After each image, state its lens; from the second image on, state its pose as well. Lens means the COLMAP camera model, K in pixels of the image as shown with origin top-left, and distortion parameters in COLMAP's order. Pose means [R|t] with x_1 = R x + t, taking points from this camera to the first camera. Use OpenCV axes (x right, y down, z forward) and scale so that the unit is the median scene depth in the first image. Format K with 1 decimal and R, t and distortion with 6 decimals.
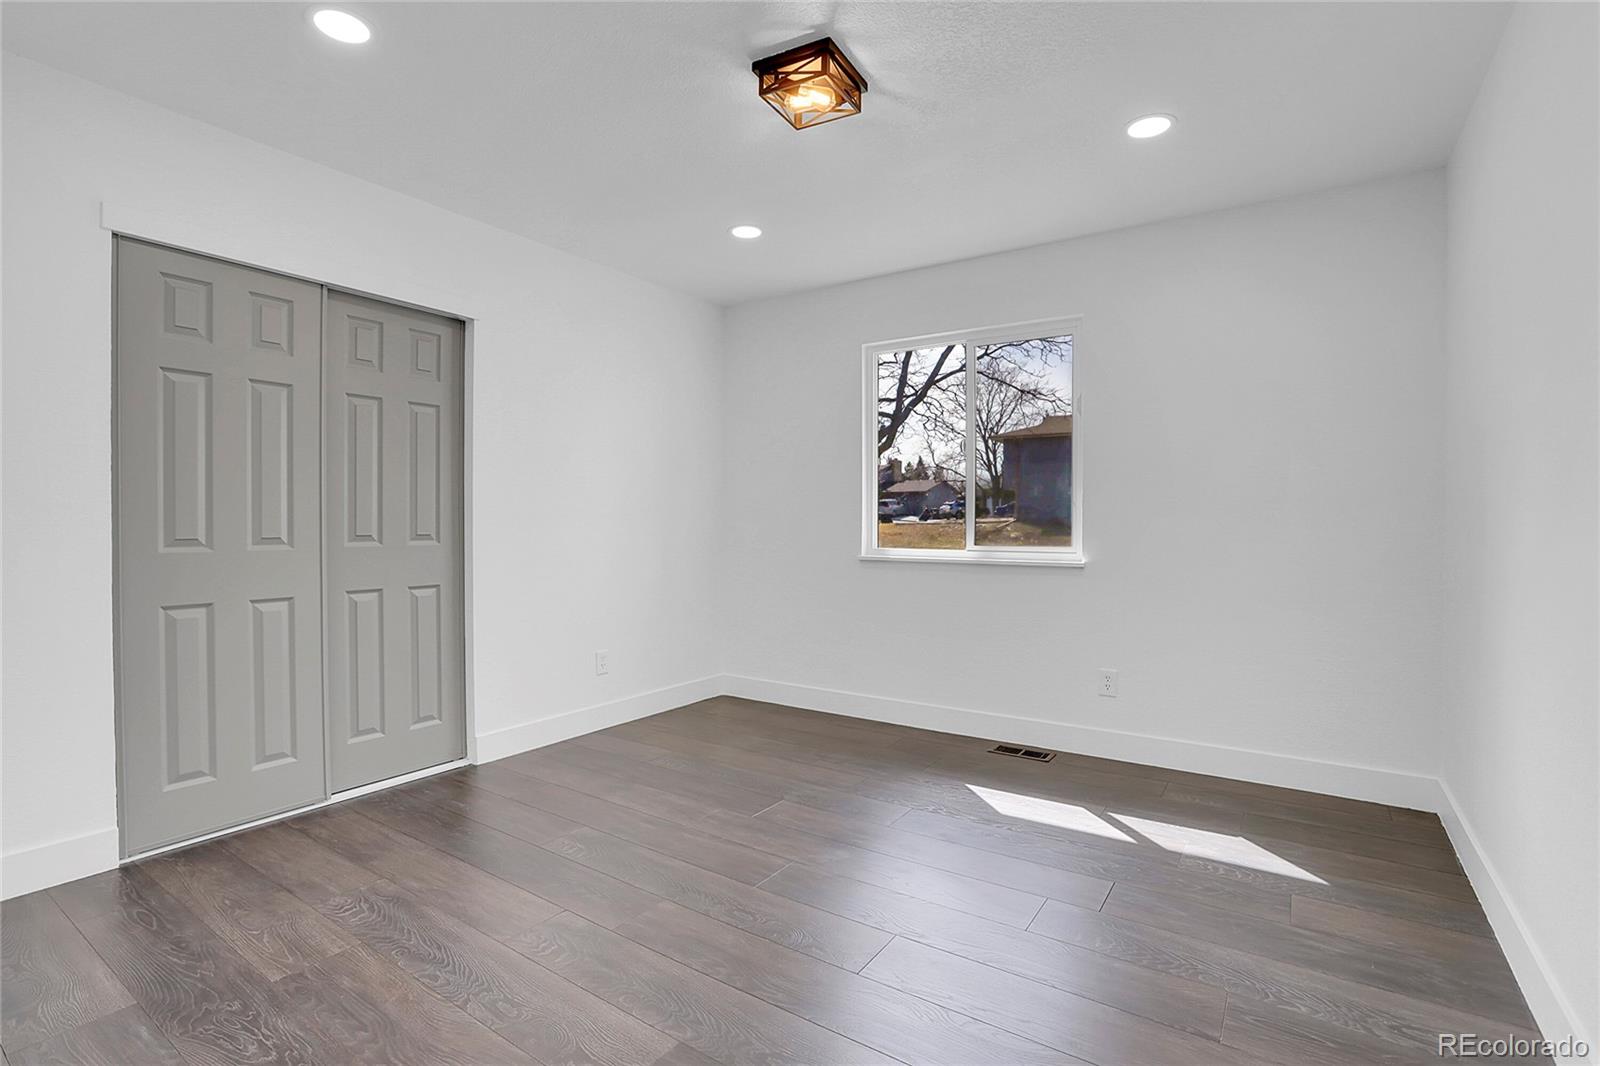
lens RADIAL K [[736.0, 0, 795.3], [0, 736.0, 523.6], [0, 0, 1]] dist [-0.021525, 0.001031]
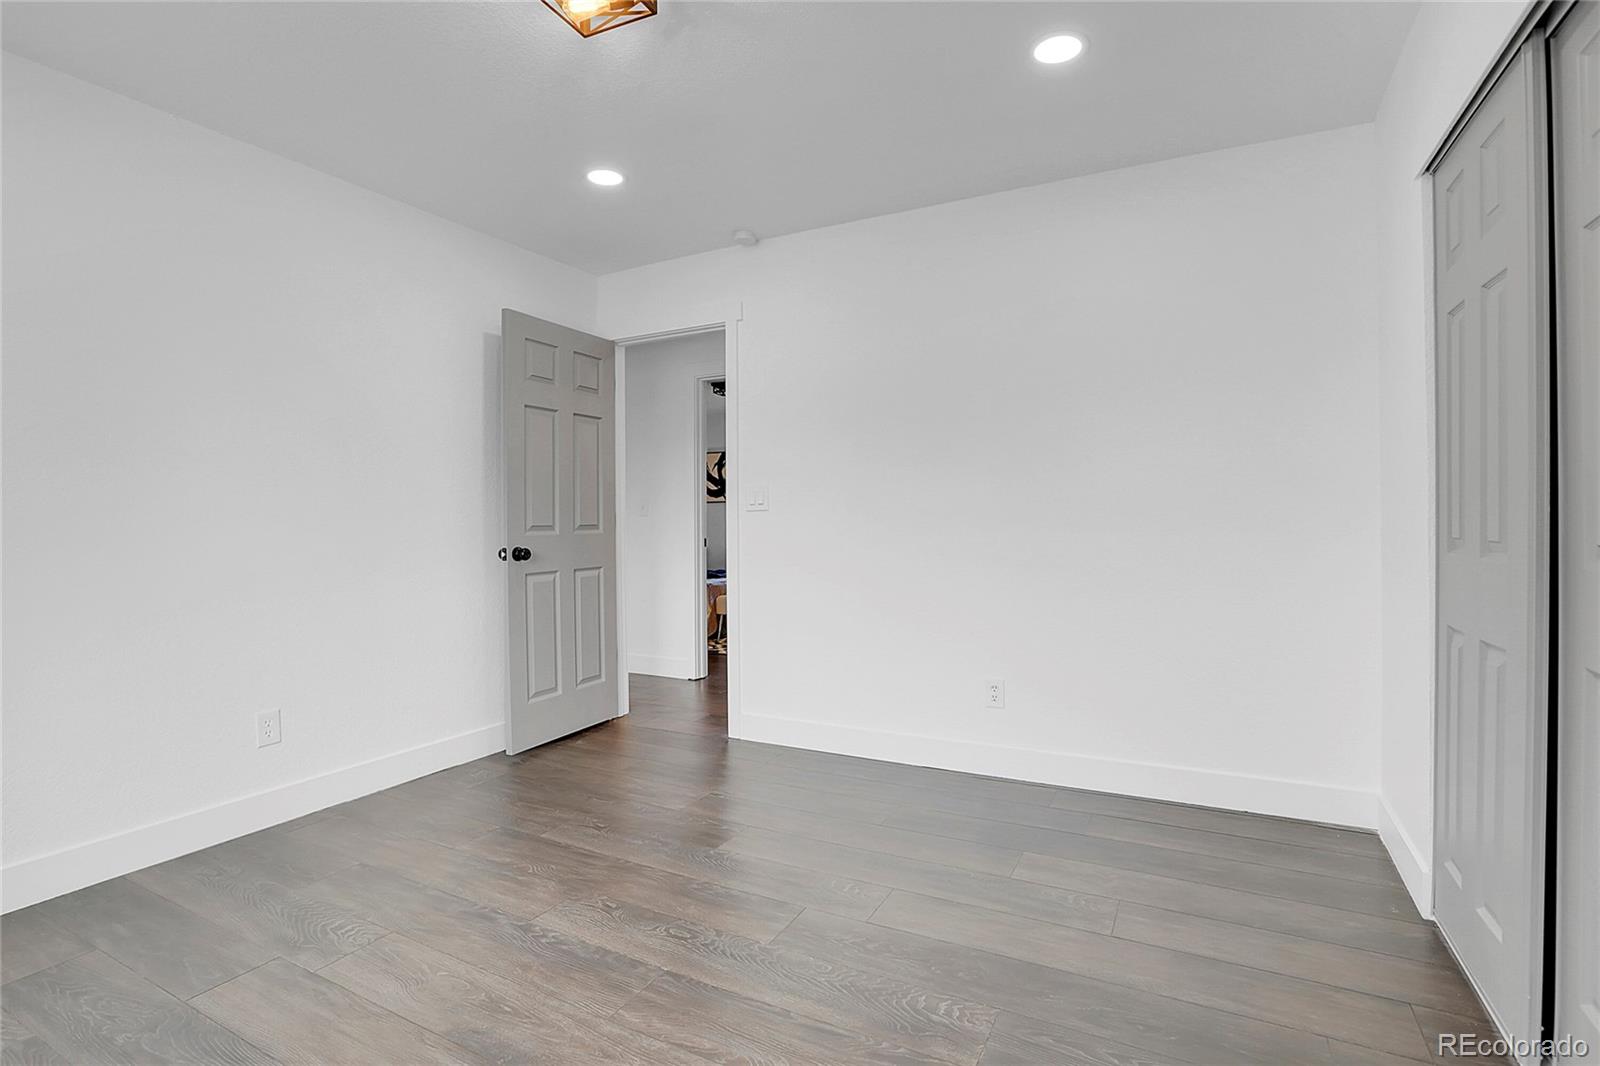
lens RADIAL K [[736.0, 0, 795.3], [0, 736.0, 523.6], [0, 0, 1]] dist [-0.021525, 0.001031]
pose [[-0.993637, 0.010909, -0.112099, -0.095091], [0.009401, 0.999858, 0.013976, -0.005471], [0.112236, 0.012833, -0.993599, 1.548341]]
